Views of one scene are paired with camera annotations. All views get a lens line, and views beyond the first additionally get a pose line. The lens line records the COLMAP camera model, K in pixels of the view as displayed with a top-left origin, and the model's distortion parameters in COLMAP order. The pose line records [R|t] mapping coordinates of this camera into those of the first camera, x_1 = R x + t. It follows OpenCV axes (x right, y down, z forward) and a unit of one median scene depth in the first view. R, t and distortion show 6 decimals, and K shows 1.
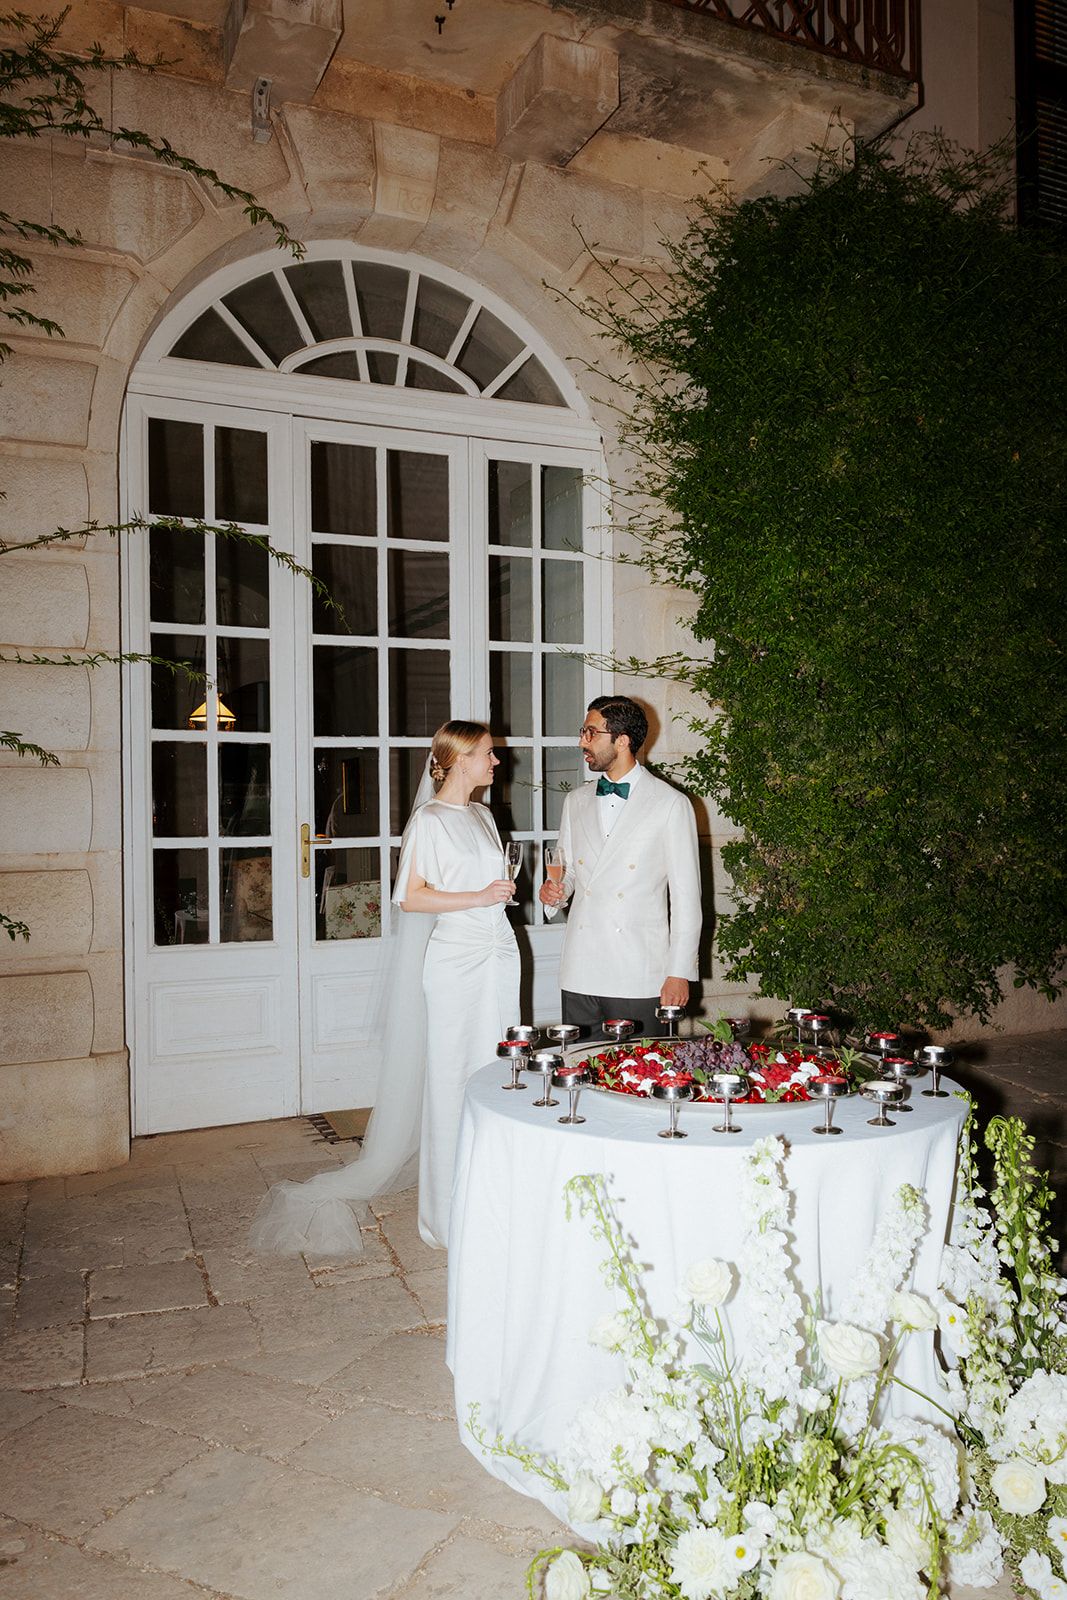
lens RADIAL K [[1177.2, 0, 533.3], [0, 1177.2, 794.2], [0, 0, 1]] dist [-0.002435, 0.006396]
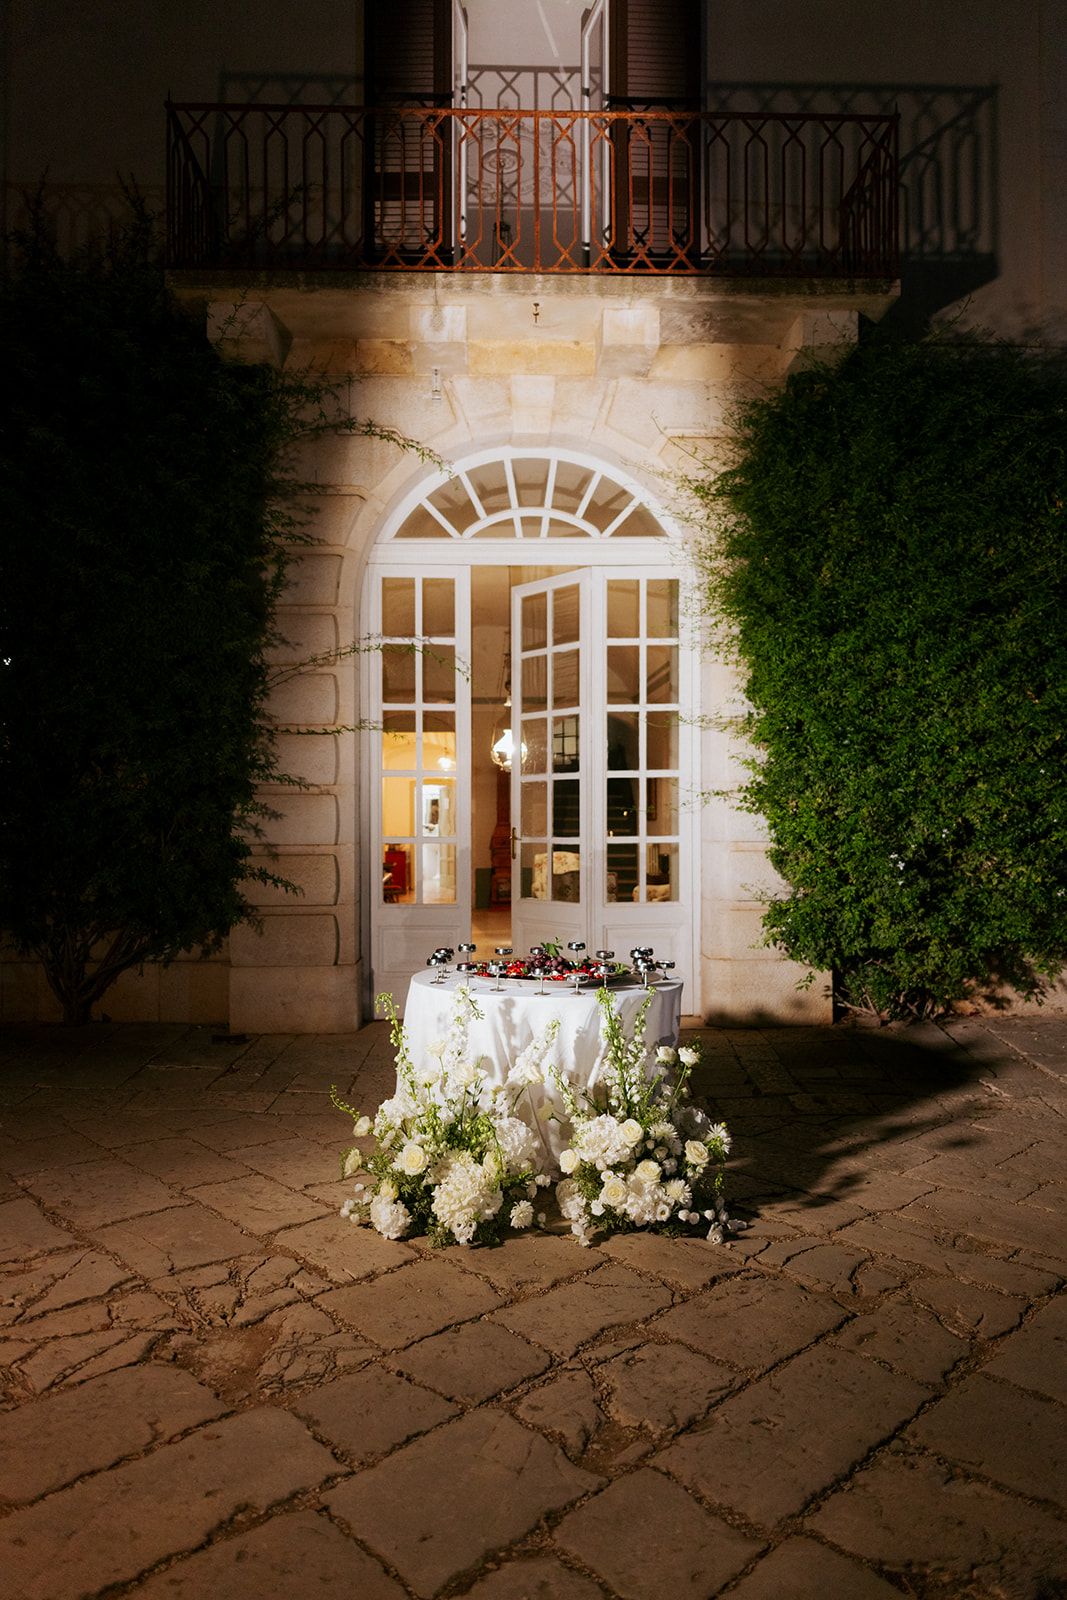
lens RADIAL K [[1102.8, 0, 533.3], [0, 1102.8, 804.8], [0, 0, 1]] dist [0.001754, -0.003109]
pose [[0.925680, 0.006086, -0.378259, 0.419105], [-0.005155, 0.999981, 0.003473, -0.013072], [0.378273, -0.001265, 0.925693, -0.309966]]
